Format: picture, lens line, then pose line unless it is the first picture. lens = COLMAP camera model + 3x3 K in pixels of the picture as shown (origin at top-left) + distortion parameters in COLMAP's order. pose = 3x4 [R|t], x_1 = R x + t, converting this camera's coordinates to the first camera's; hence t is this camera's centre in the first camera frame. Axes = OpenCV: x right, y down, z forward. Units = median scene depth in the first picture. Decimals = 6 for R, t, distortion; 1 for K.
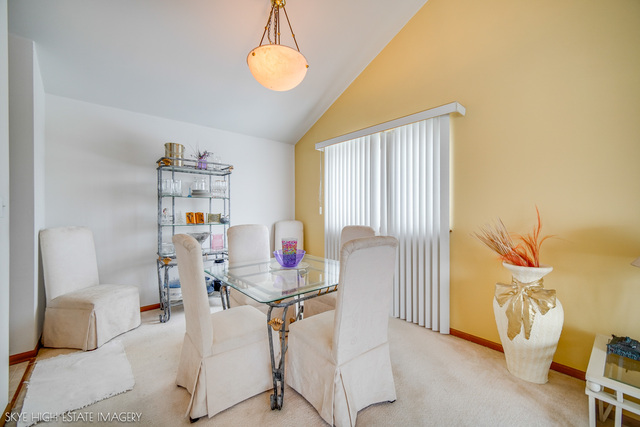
lens RADIAL K [[258.5, 0, 320.0], [0, 258.5, 213.5], [0, 0, 1]] dist [0.001998, -0.000001]
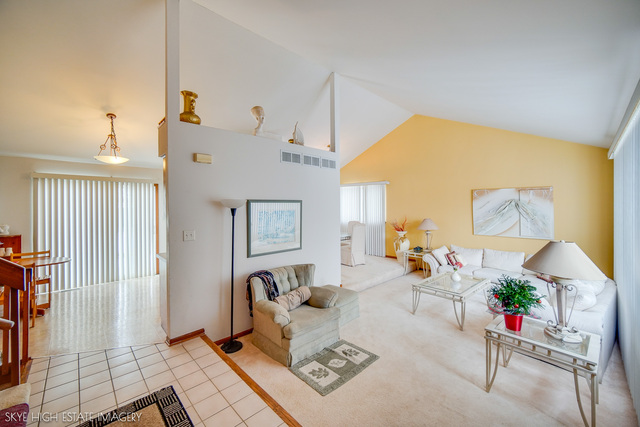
lens RADIAL K [[258.5, 0, 320.0], [0, 258.5, 213.5], [0, 0, 1]] dist [0.001998, -0.000001]
pose [[0.999073, -0.001575, 0.043014, -0.382546], [0.001478, 0.999996, 0.002270, -0.043579], [-0.043018, -0.002204, 0.999072, -1.978682]]
